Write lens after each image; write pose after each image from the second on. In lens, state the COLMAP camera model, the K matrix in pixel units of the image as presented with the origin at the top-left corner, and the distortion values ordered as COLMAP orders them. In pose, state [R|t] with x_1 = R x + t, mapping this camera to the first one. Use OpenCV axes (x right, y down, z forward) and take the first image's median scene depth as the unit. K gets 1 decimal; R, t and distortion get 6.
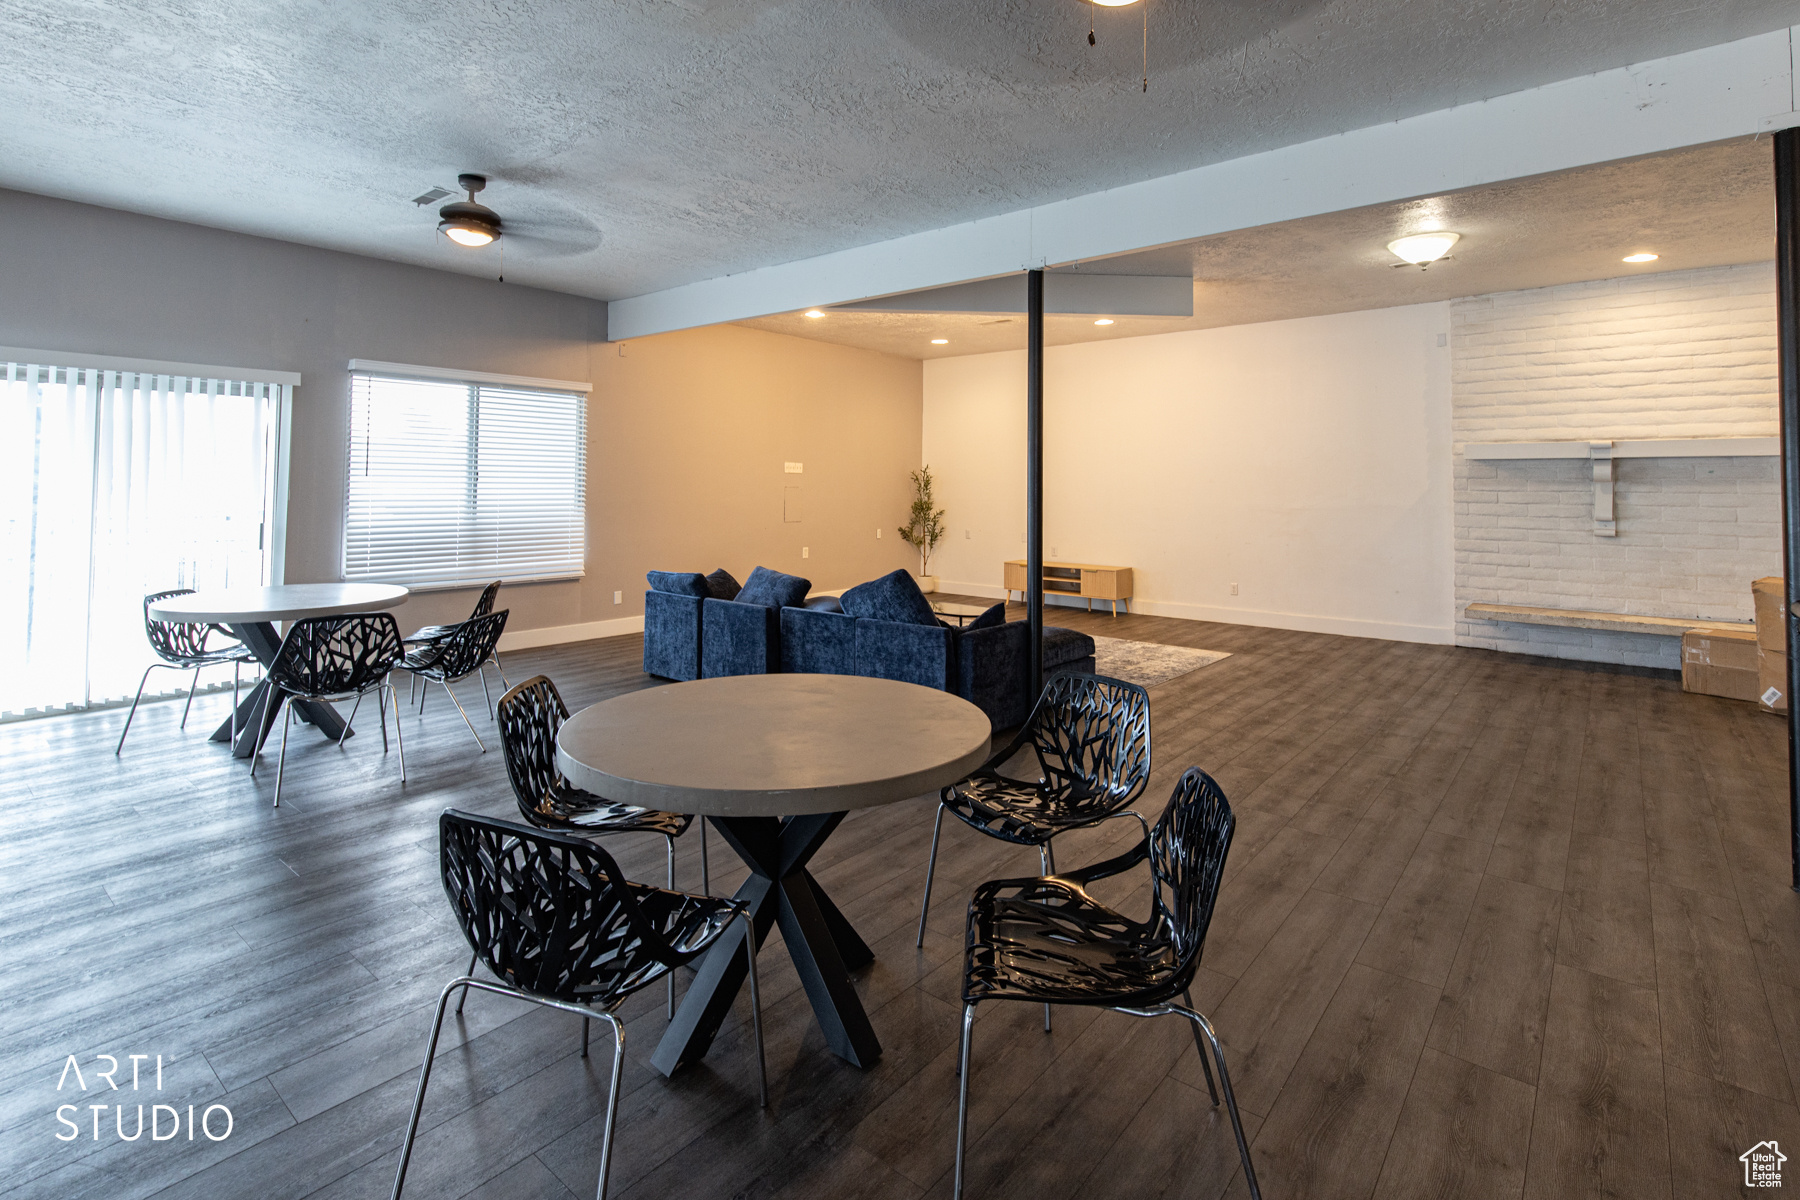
lens RADIAL K [[842.3, 0, 895.2], [0, 842.3, 599.6], [0, 0, 1]] dist [-0.004100, 0.000035]
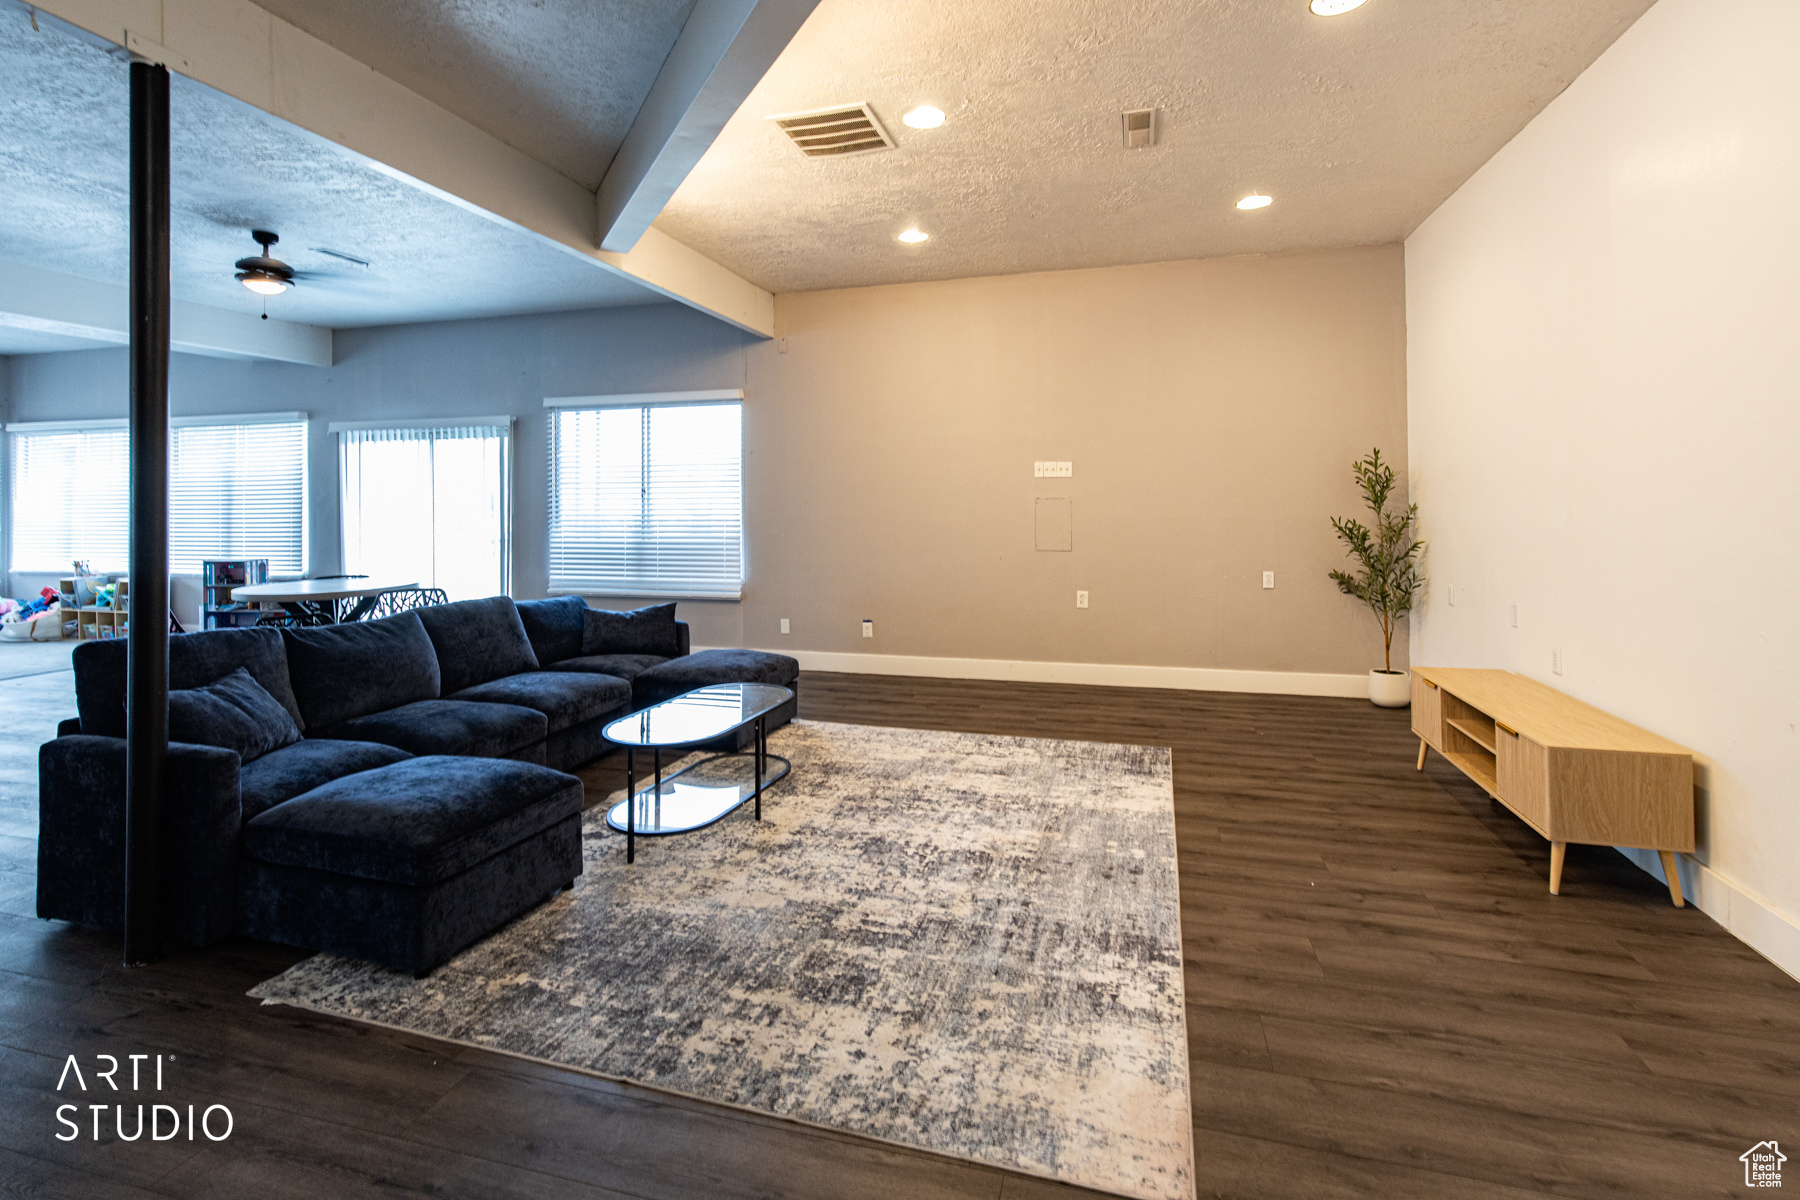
lens RADIAL K [[842.3, 0, 897.8], [0, 842.3, 600.4], [0, 0, 1]] dist [-0.004100, 0.000035]
pose [[0.407914, 0.101359, -0.907377, 0.565047], [-0.109735, 0.992057, 0.061487, -0.105538], [0.906402, 0.074490, 0.415796, 0.803670]]
